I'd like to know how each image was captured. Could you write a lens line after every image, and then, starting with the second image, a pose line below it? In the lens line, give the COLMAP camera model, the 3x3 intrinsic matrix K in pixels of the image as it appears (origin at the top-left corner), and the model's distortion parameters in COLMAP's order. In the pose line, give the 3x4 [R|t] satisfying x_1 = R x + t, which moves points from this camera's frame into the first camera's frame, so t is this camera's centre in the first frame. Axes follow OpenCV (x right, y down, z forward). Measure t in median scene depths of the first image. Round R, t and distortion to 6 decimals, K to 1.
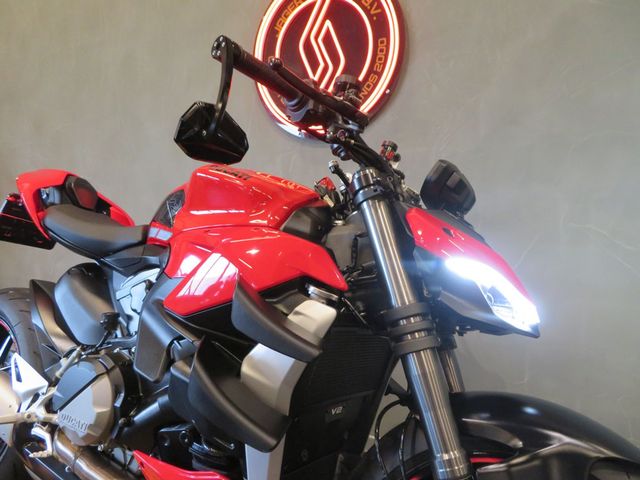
lens RADIAL K [[455.9, 0, 322.0], [0, 455.9, 242.6], [0, 0, 1]] dist [-0.010083, 0.001071]
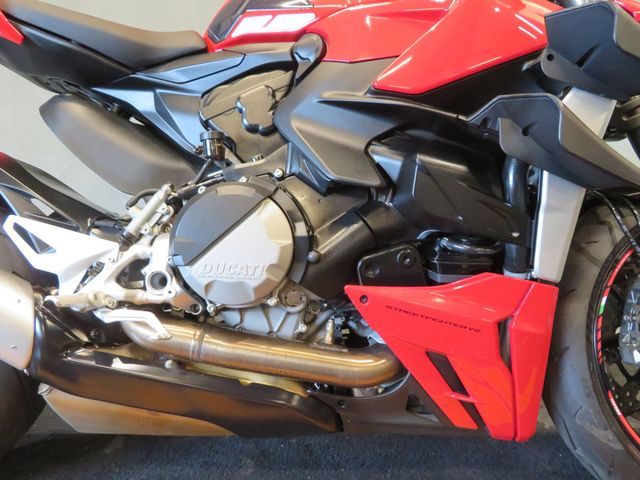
lens RADIAL K [[455.9, 0, 322.0], [0, 455.9, 242.6], [0, 0, 1]] dist [-0.010083, 0.001071]
pose [[0.874022, -0.081196, 0.479054, -0.826590], [0.042578, 0.994945, 0.090951, 0.327851], [-0.484018, -0.059096, 0.873061, 0.379532]]
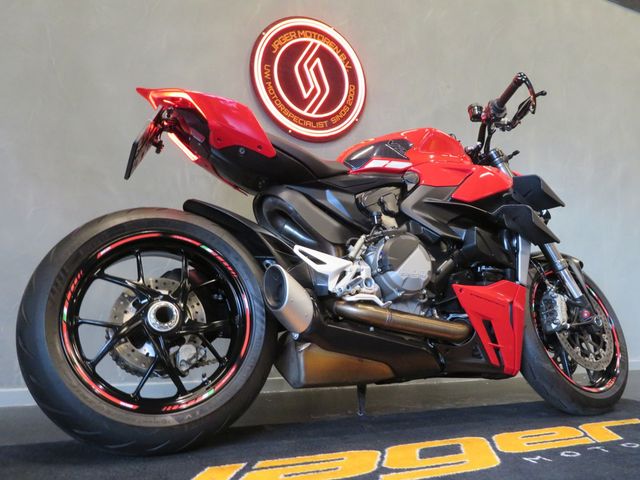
lens RADIAL K [[530.5, 0, 323.5], [0, 530.5, 247.7], [0, 0, 1]] dist [0.005838, -0.001490]
pose [[0.578064, 0.099152, 0.809945, -2.263646], [0.064222, 0.983983, -0.166293, 0.631979], [-0.813460, 0.148144, 0.562438, 0.316789]]
